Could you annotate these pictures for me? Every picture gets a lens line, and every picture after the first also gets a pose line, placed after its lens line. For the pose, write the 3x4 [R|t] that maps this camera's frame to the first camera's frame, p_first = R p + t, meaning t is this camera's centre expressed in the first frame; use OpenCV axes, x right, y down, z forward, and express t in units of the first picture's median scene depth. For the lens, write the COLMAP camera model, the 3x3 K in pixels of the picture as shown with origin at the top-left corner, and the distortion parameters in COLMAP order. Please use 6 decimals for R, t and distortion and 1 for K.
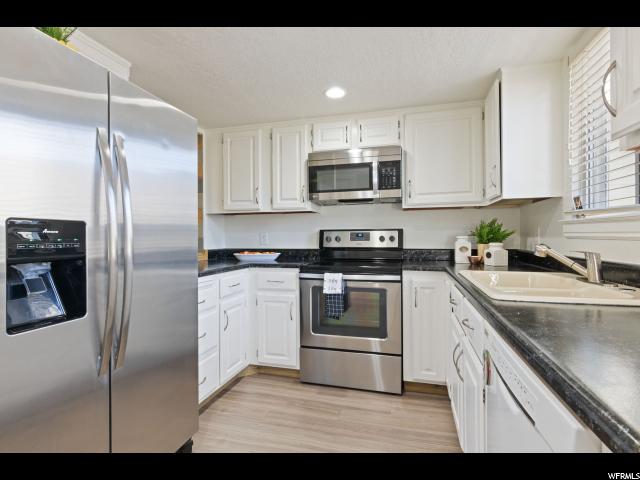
lens RADIAL K [[324.7, 0, 319.9], [0, 324.7, 238.2], [0, 0, 1]] dist [0.001557, -0.000938]
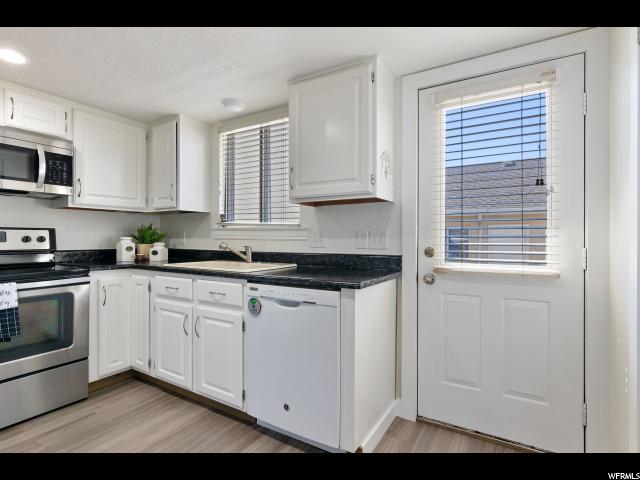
lens RADIAL K [[324.7, 0, 323.7], [0, 324.7, 239.5], [0, 0, 1]] dist [0.001557, -0.000938]
pose [[0.267622, 0.003014, 0.963519, -0.481553], [-0.001898, 0.999995, -0.002601, 0.002881], [-0.963522, -0.001133, 0.267626, 0.045044]]
